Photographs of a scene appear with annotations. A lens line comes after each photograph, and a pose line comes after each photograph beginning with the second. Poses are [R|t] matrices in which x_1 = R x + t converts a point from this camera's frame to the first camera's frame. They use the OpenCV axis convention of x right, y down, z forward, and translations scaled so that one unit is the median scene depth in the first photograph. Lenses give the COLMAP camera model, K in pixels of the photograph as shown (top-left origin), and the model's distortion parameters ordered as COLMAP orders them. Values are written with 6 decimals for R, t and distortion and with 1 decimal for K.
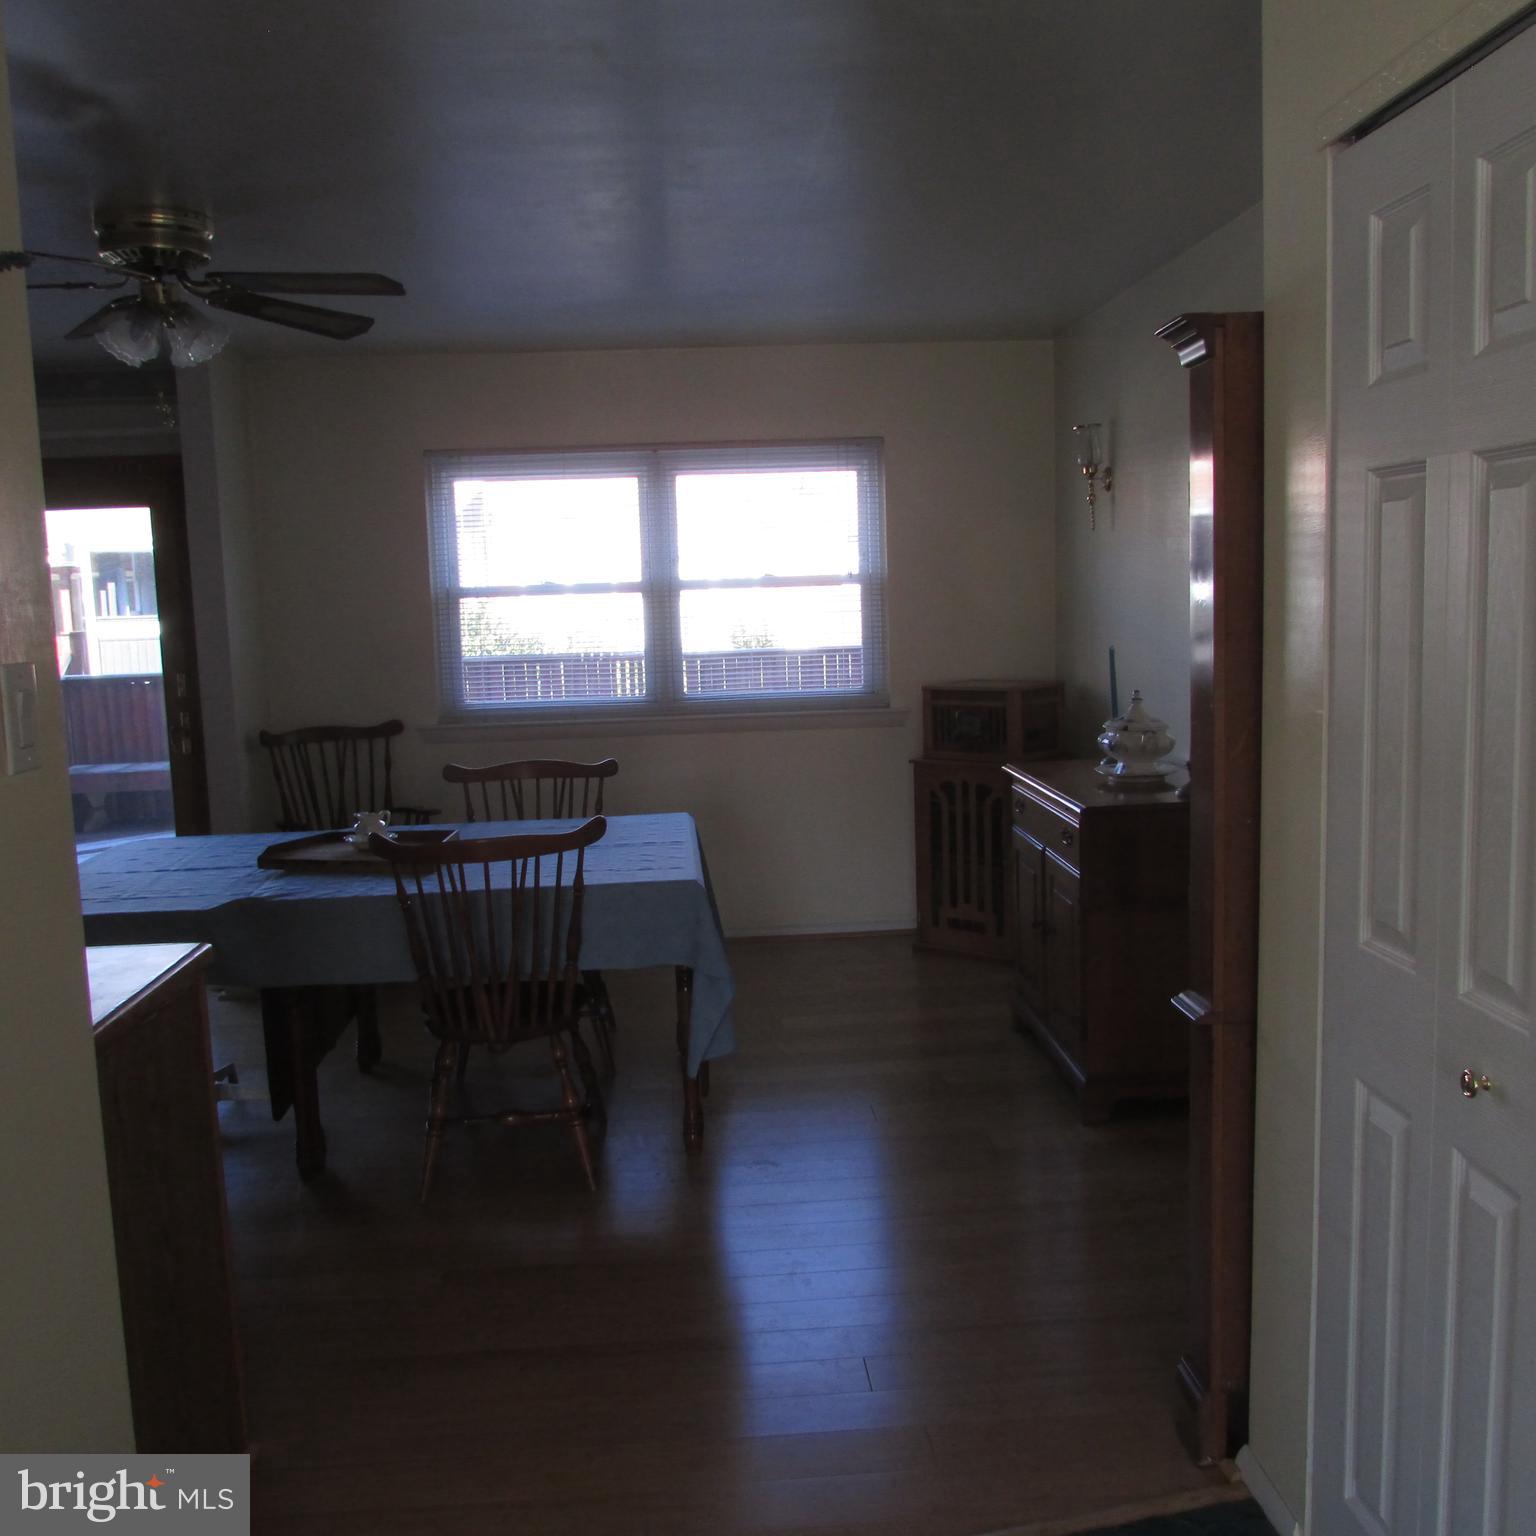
lens RADIAL K [[1468.2, 0, 761.6], [0, 1468.2, 764.1], [0, 0, 1]] dist [-0.037226, 0.000000]
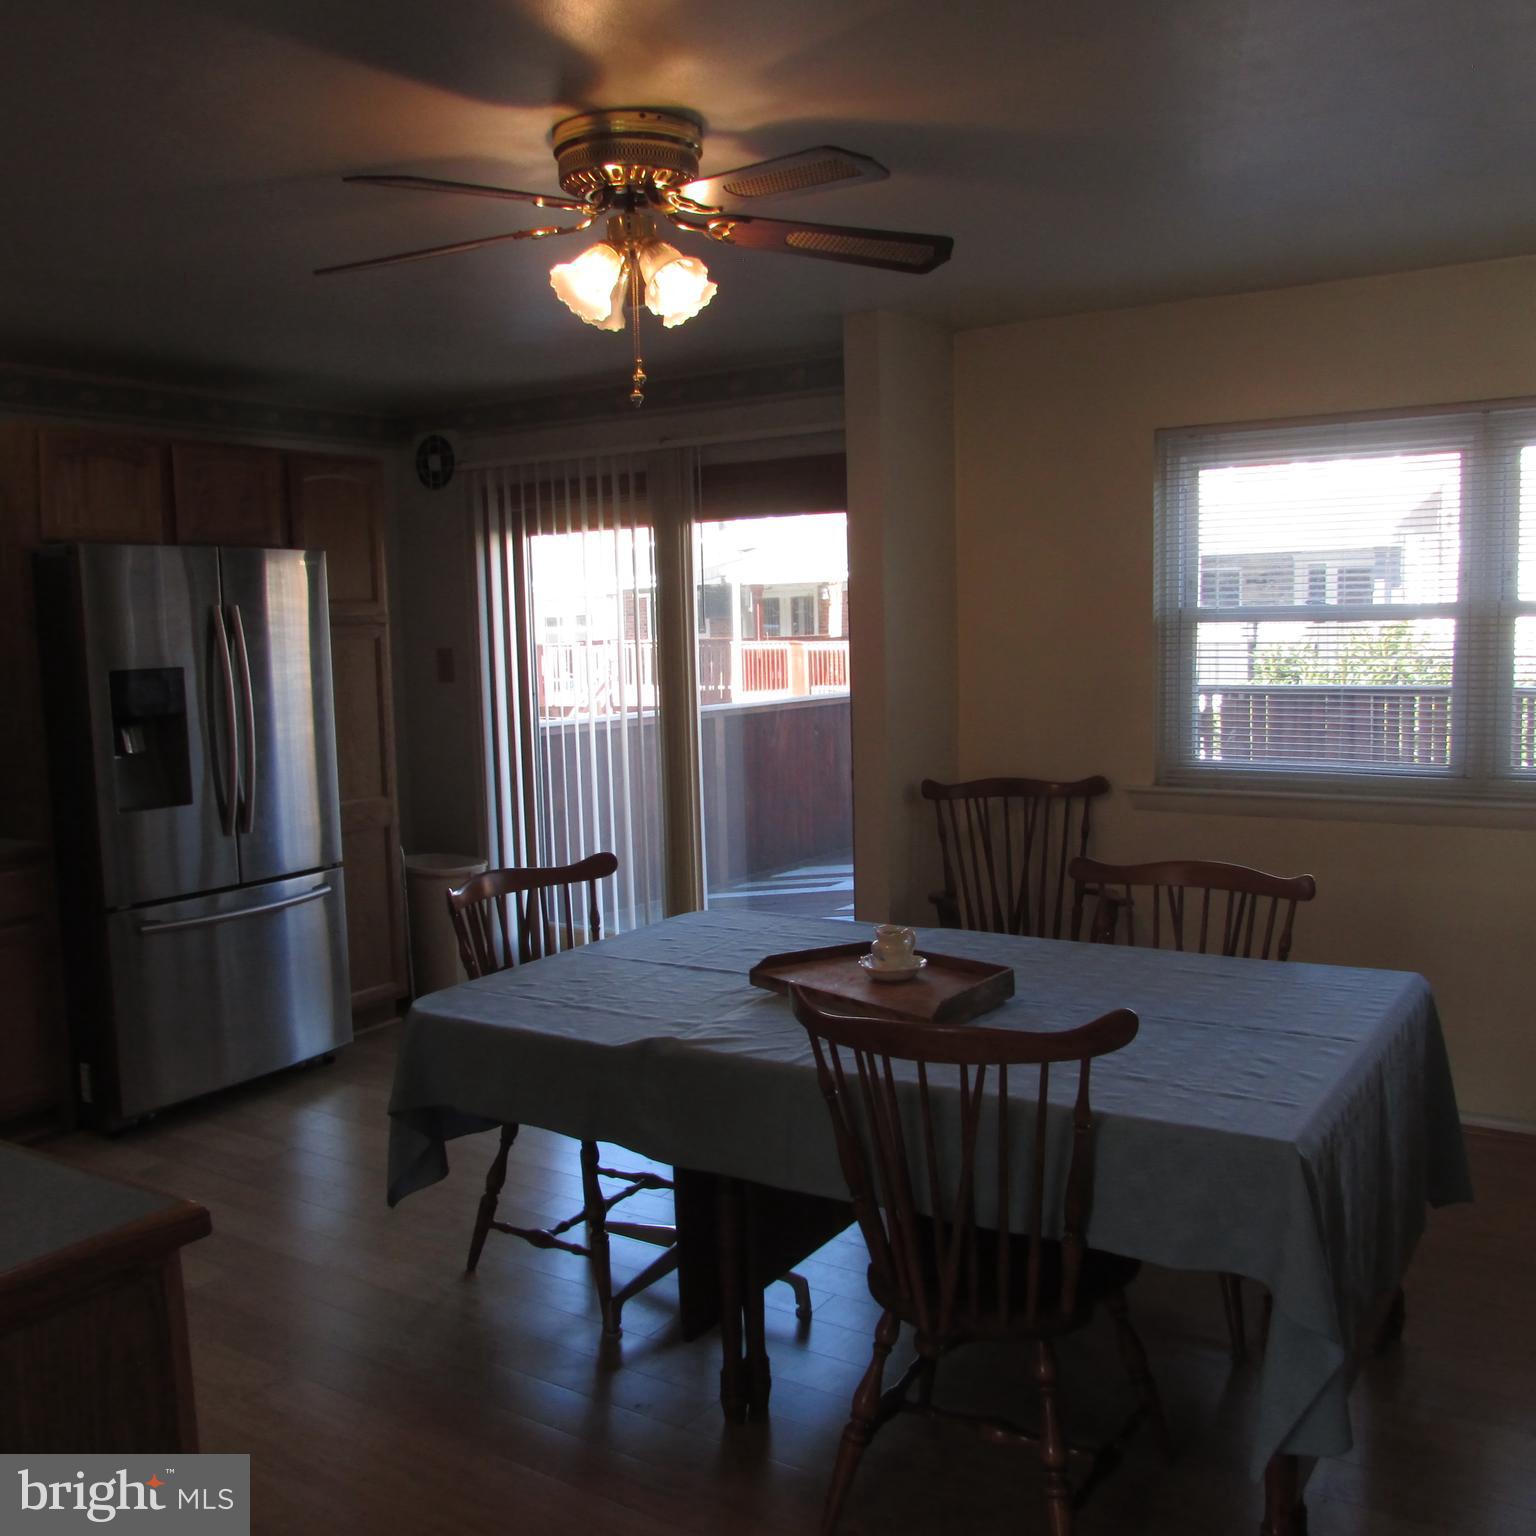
lens RADIAL K [[1468.2, 0, 777.7], [0, 1468.2, 774.2], [0, 0, 1]] dist [-0.037226, 0.000000]
pose [[0.805618, 0.074510, -0.587731, 0.076234], [-0.072955, 0.996986, 0.026393, -0.042092], [0.587926, 0.021616, 0.808626, 0.281943]]
